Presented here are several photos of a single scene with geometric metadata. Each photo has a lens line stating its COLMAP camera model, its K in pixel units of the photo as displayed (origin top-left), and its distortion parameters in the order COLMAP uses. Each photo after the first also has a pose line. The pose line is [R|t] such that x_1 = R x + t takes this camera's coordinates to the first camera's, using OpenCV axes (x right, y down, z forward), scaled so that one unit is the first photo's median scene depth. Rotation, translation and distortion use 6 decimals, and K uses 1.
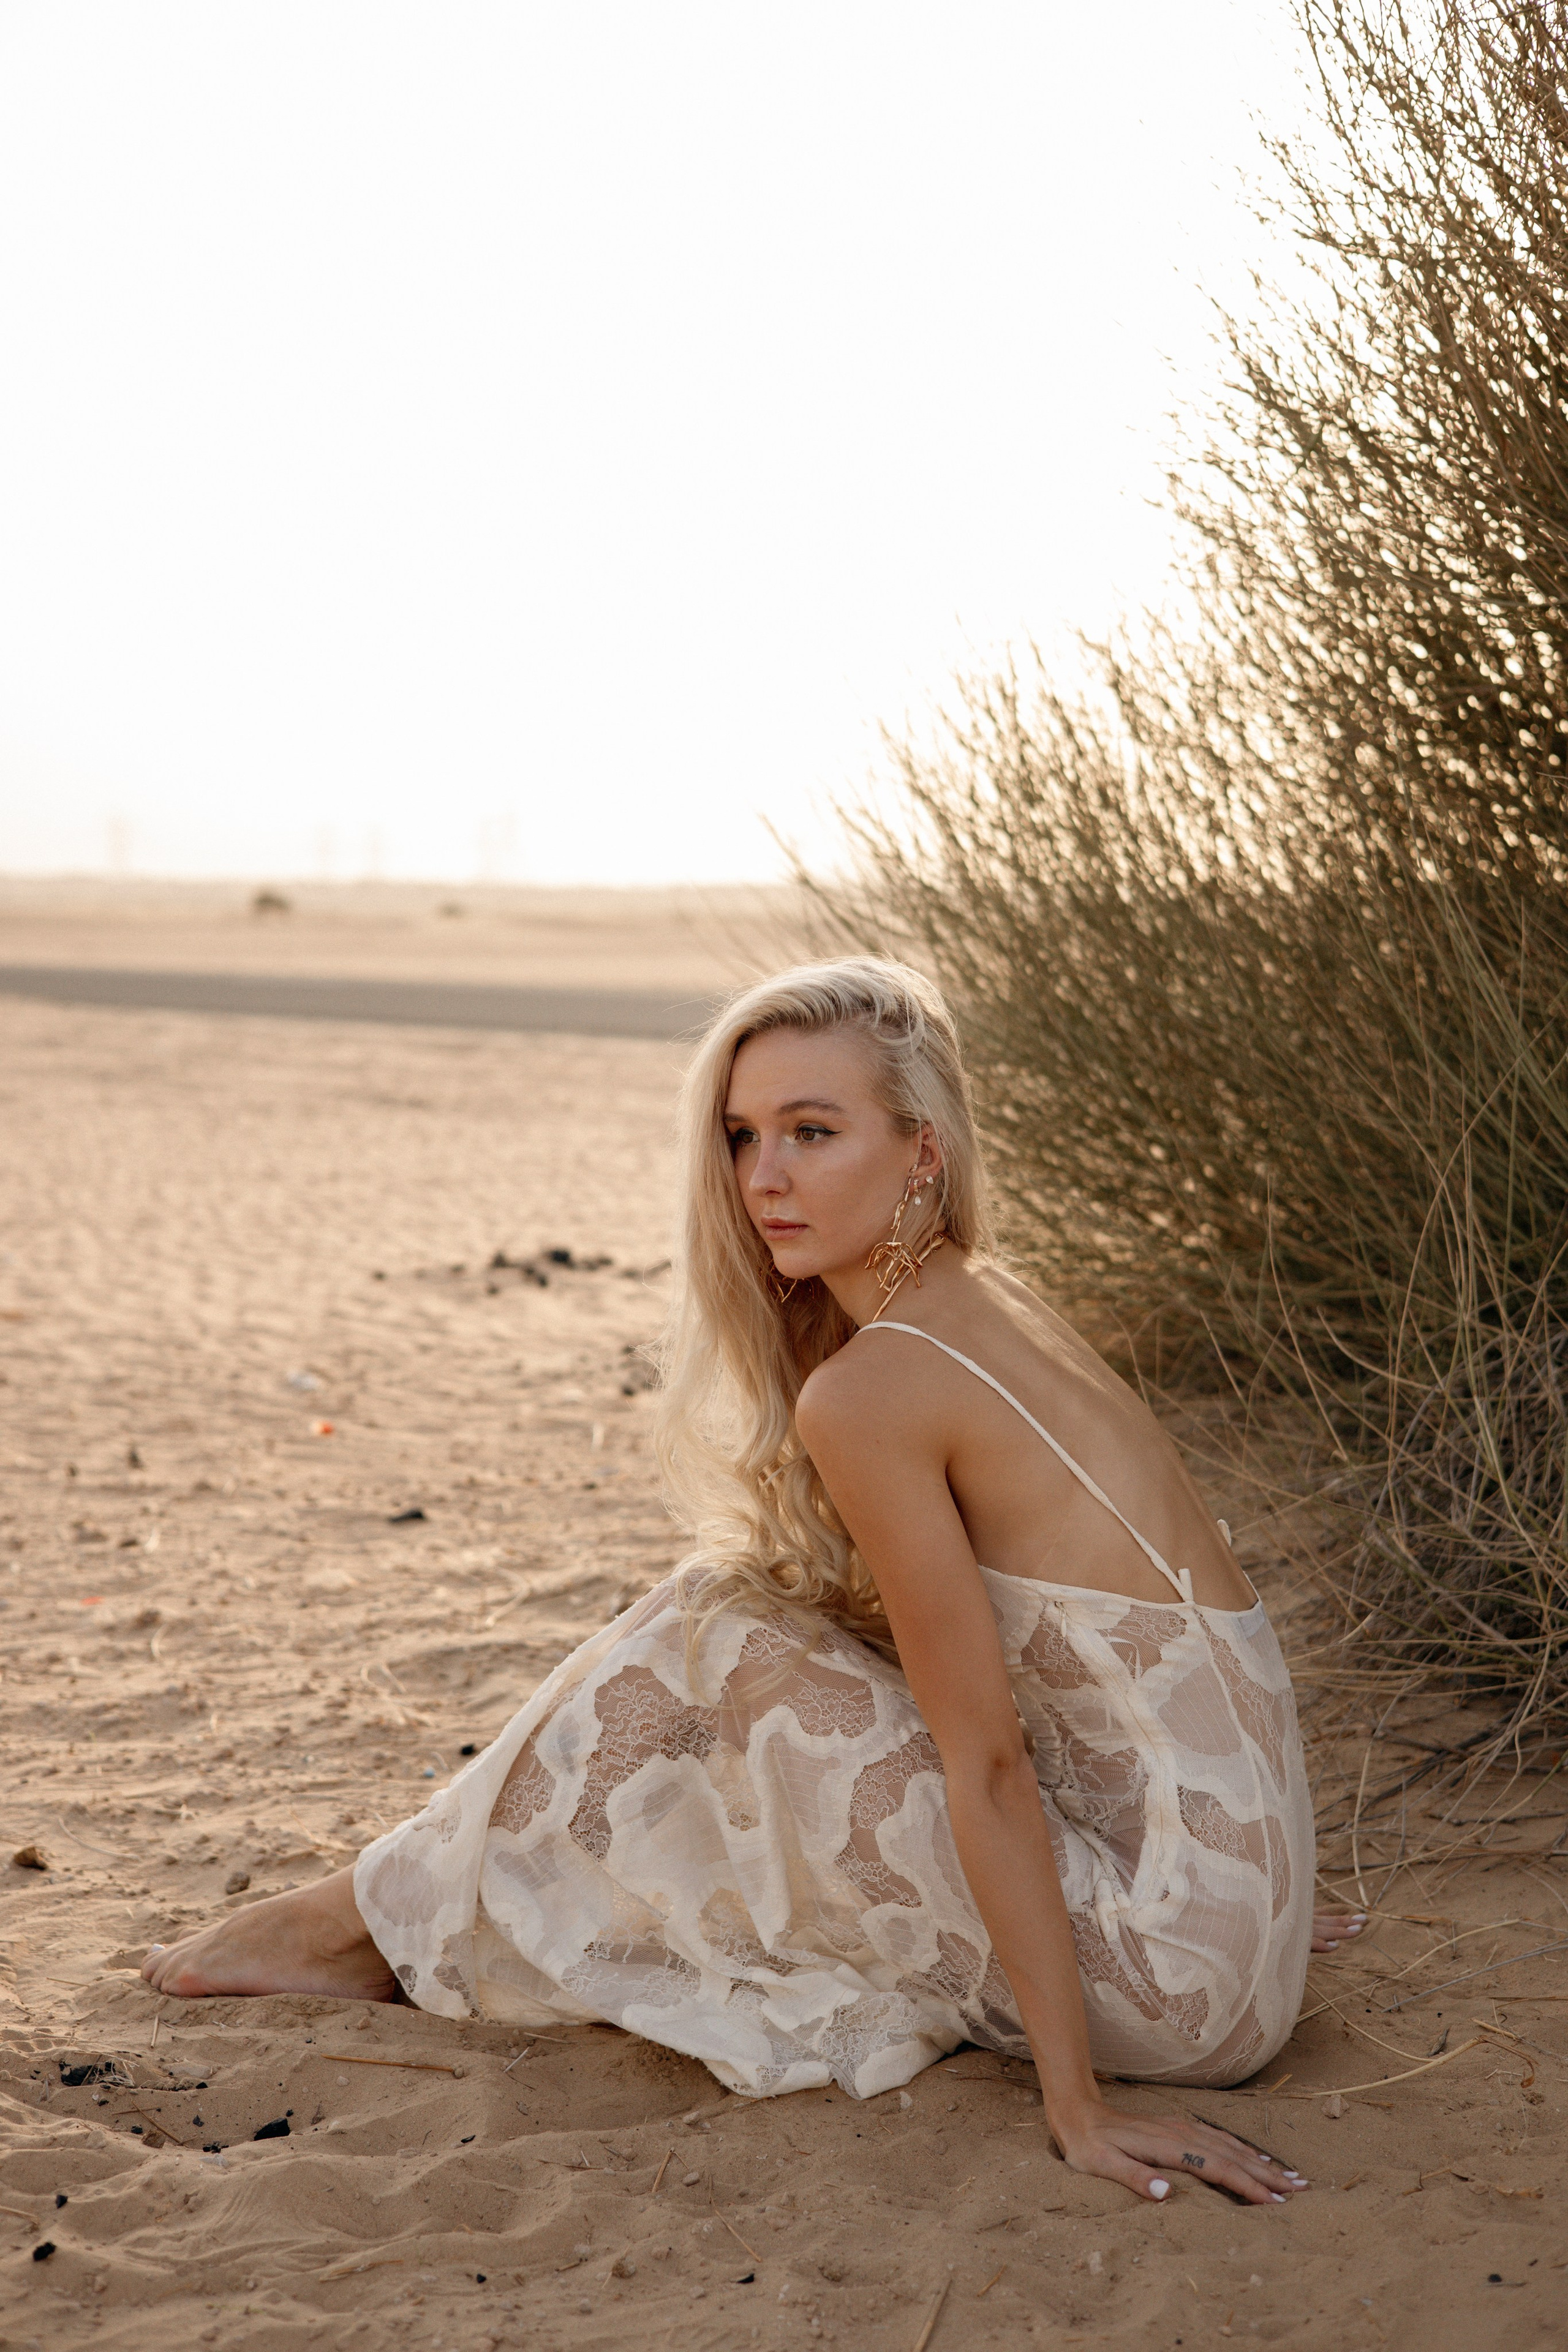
lens RADIAL K [[3525.1, 0, 784.0], [0, 3525.1, 1176.0], [0, 0, 1]] dist [-0.021466, -0.153785]
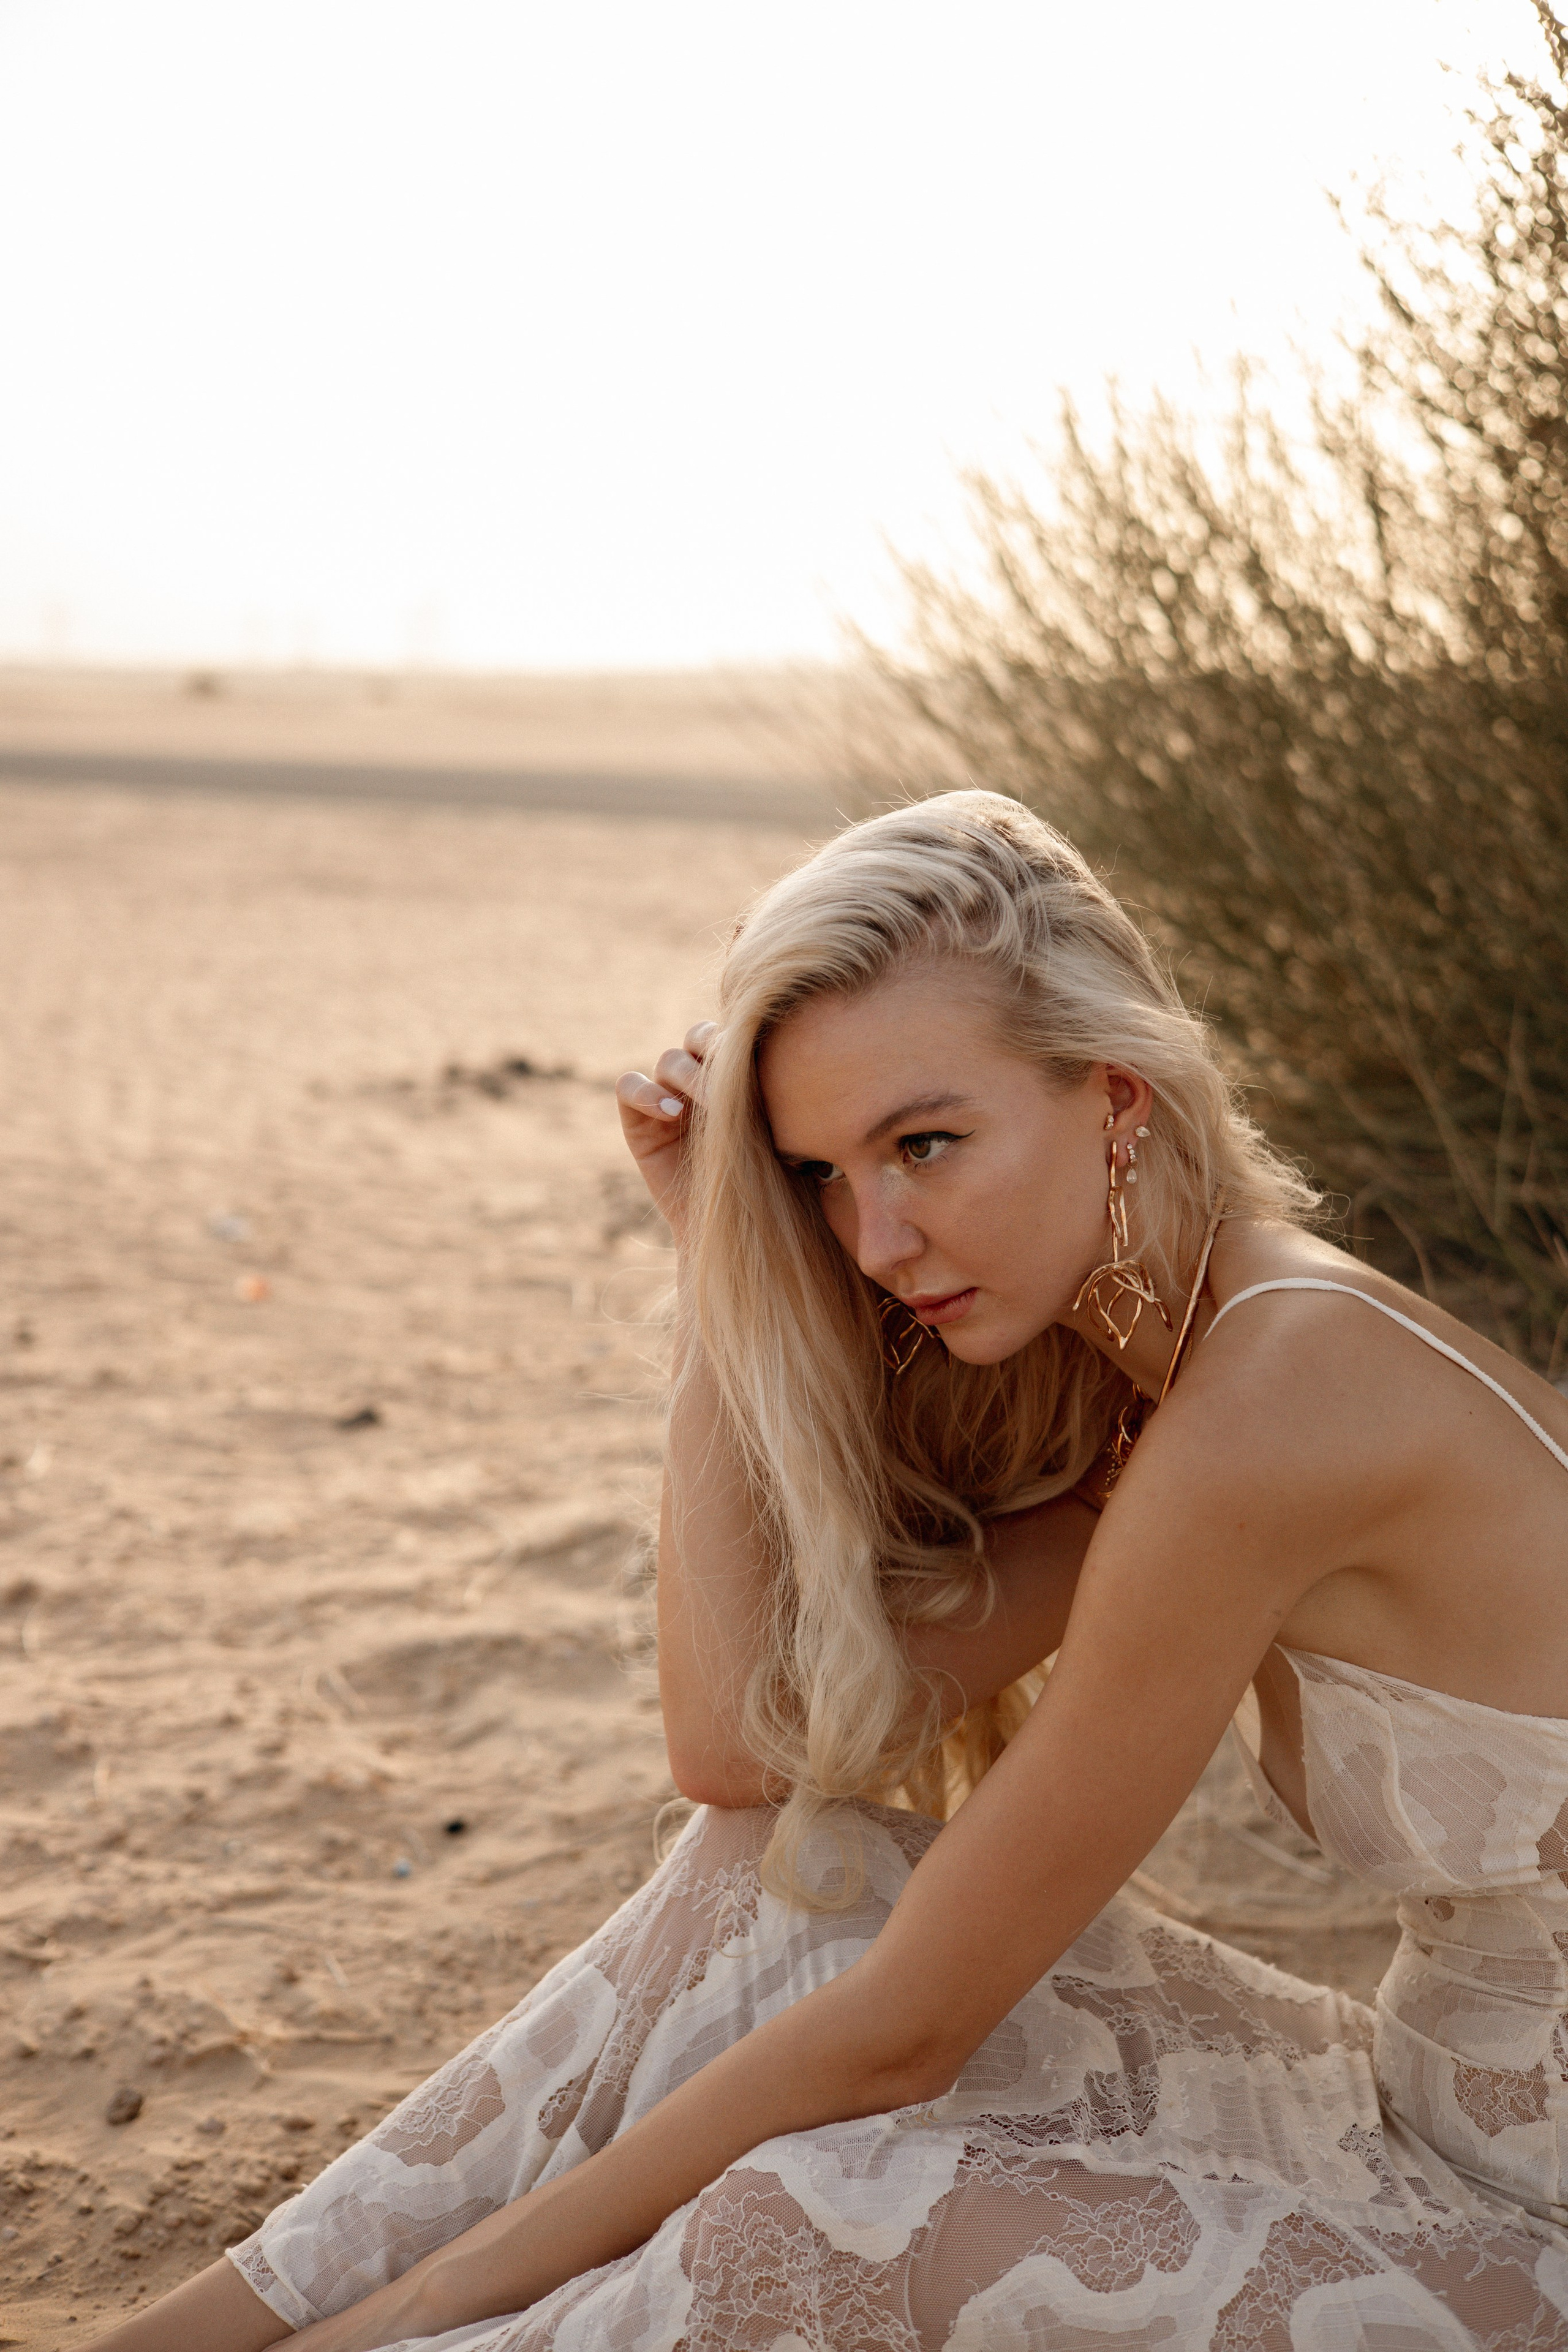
lens RADIAL K [[3139.2, 0, 784.0], [0, 3139.2, 1176.0], [0, 0, 1]] dist [0.019967, -0.265347]
pose [[0.999417, -0.007353, 0.033348, -0.037835], [0.004812, 0.997123, 0.075649, -0.014938], [-0.033808, -0.075445, 0.996577, 0.324425]]
